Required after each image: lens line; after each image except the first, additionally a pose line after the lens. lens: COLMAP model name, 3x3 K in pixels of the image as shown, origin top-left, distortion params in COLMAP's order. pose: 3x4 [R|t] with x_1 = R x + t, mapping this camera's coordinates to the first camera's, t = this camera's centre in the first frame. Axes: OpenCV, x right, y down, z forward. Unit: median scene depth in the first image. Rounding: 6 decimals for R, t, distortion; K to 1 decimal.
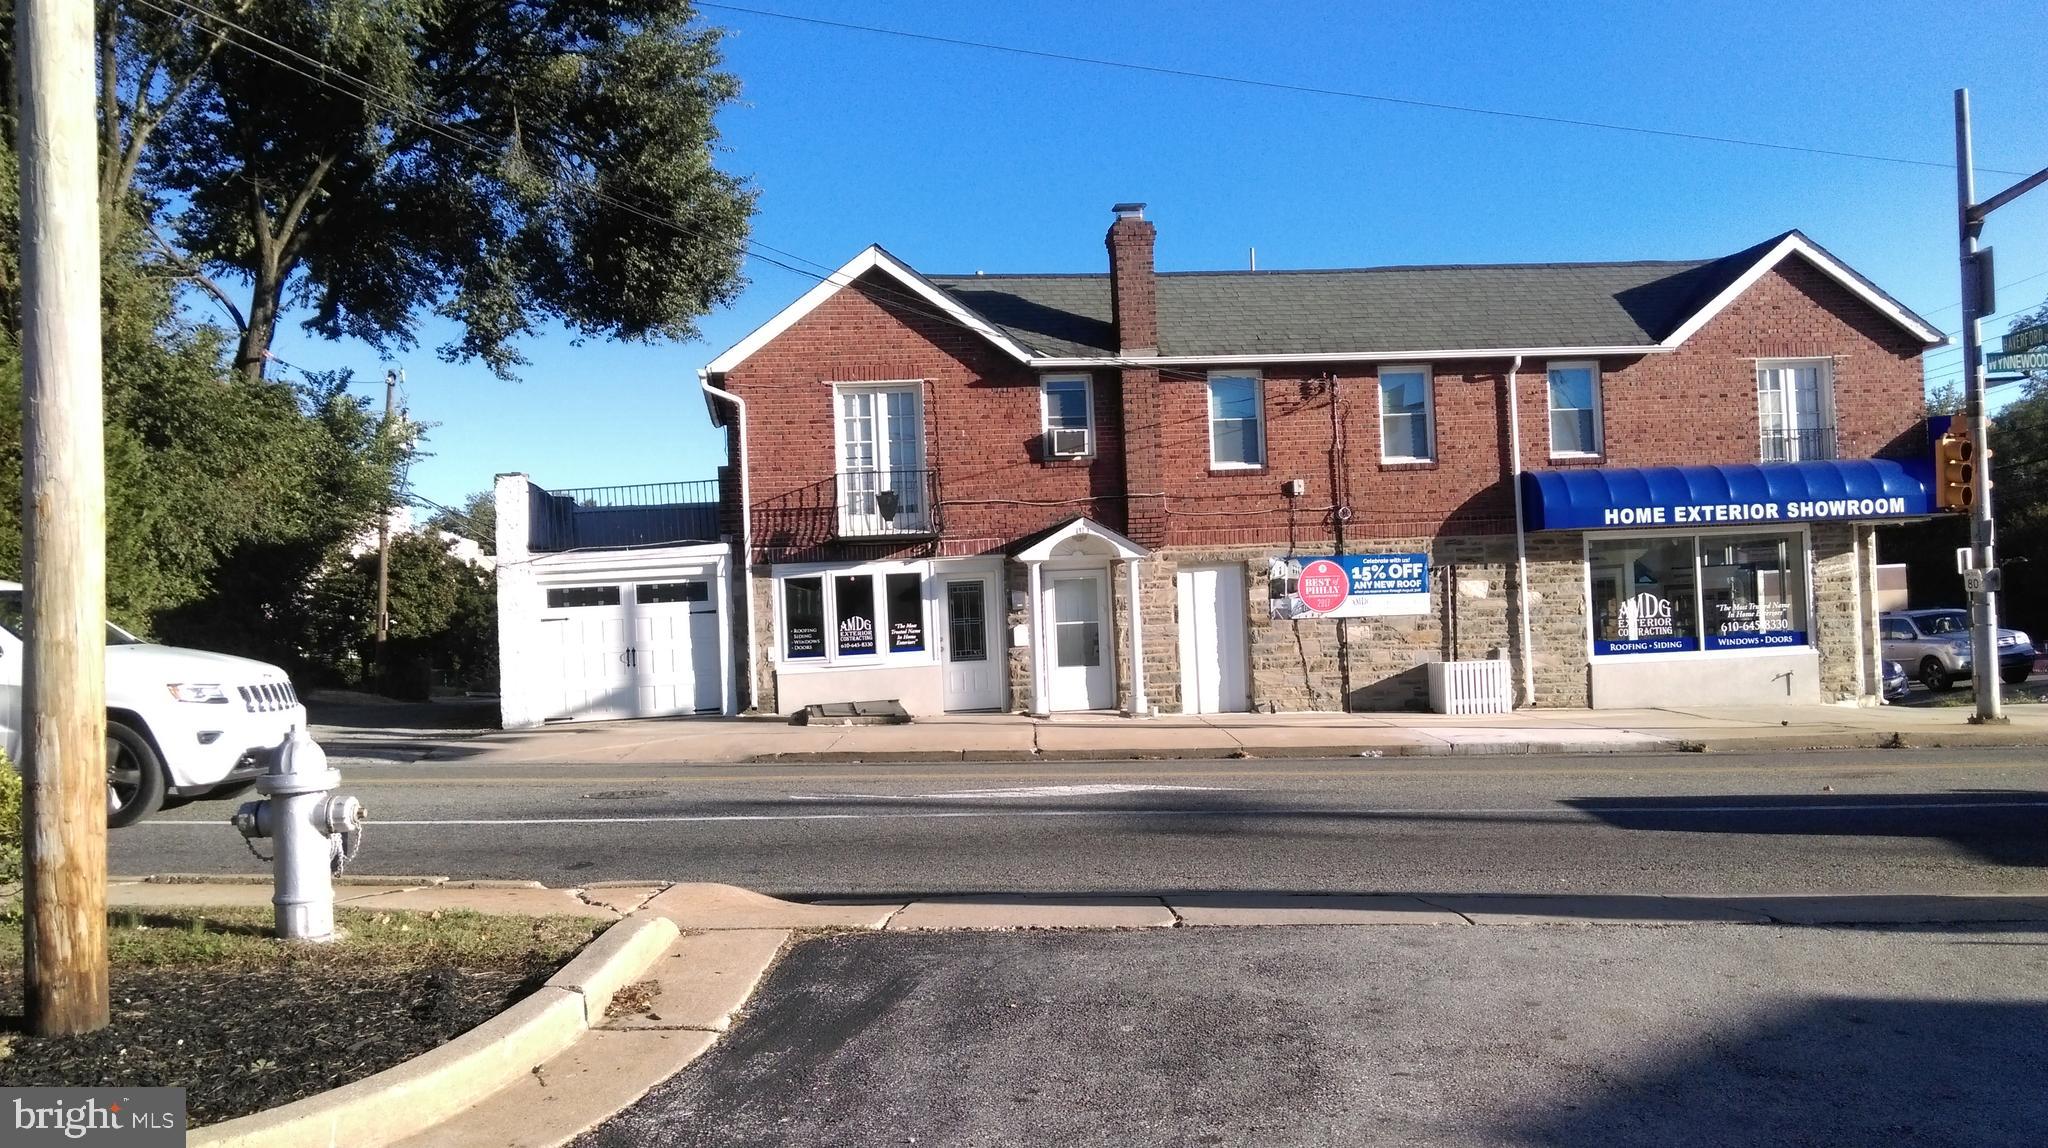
lens RADIAL K [[1687.1, 0, 988.1], [0, 1687.1, 606.1], [0, 0, 1]] dist [0.099433, -0.157140]
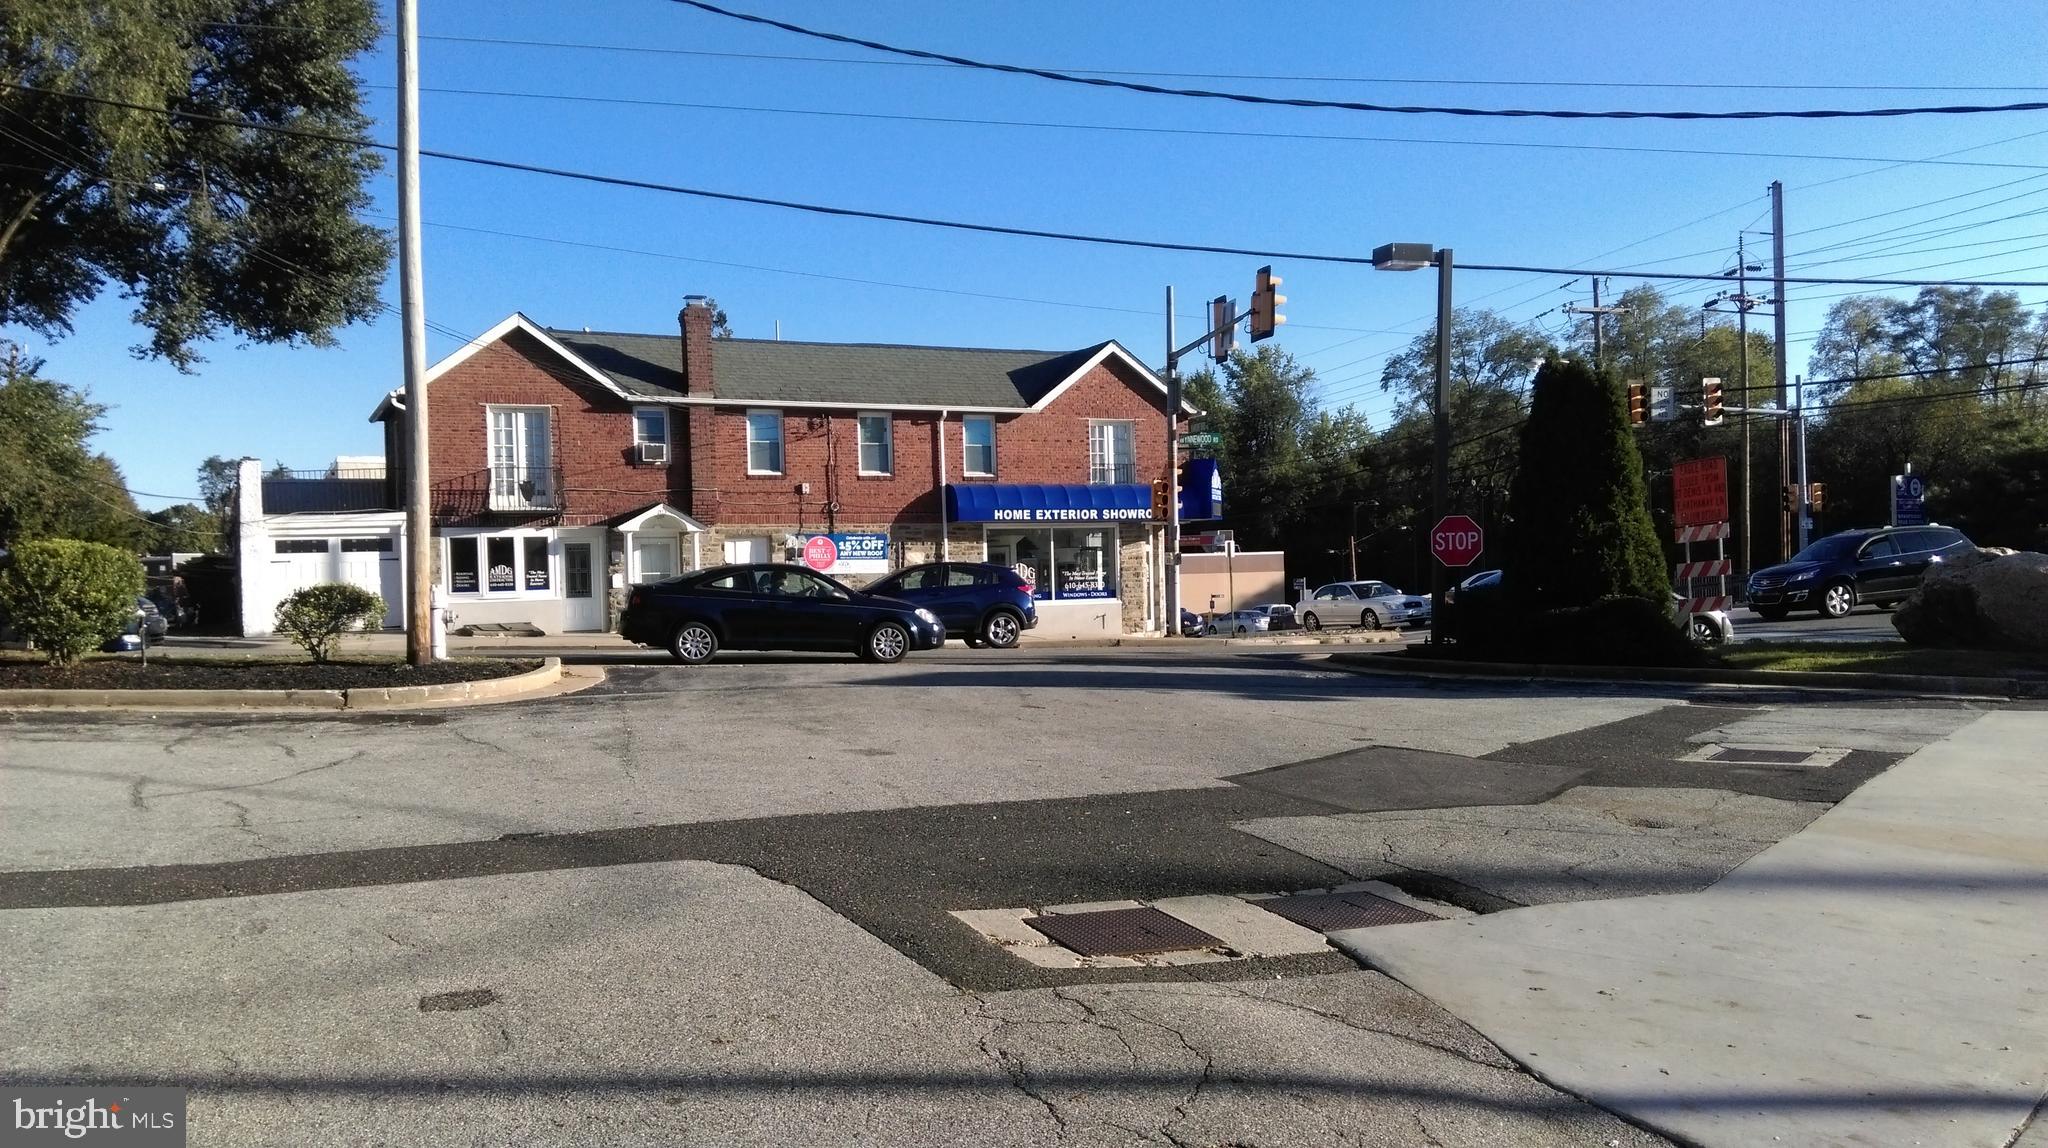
lens RADIAL K [[1687.1, 0, 1047.1], [0, 1687.1, 616.0], [0, 0, 1]] dist [0.099433, -0.157140]
pose [[0.951973, 0.014417, 0.305842, -0.074496], [-0.021436, 0.999578, 0.019602, 0.010609], [-0.305430, -0.025216, 0.951881, -0.523636]]
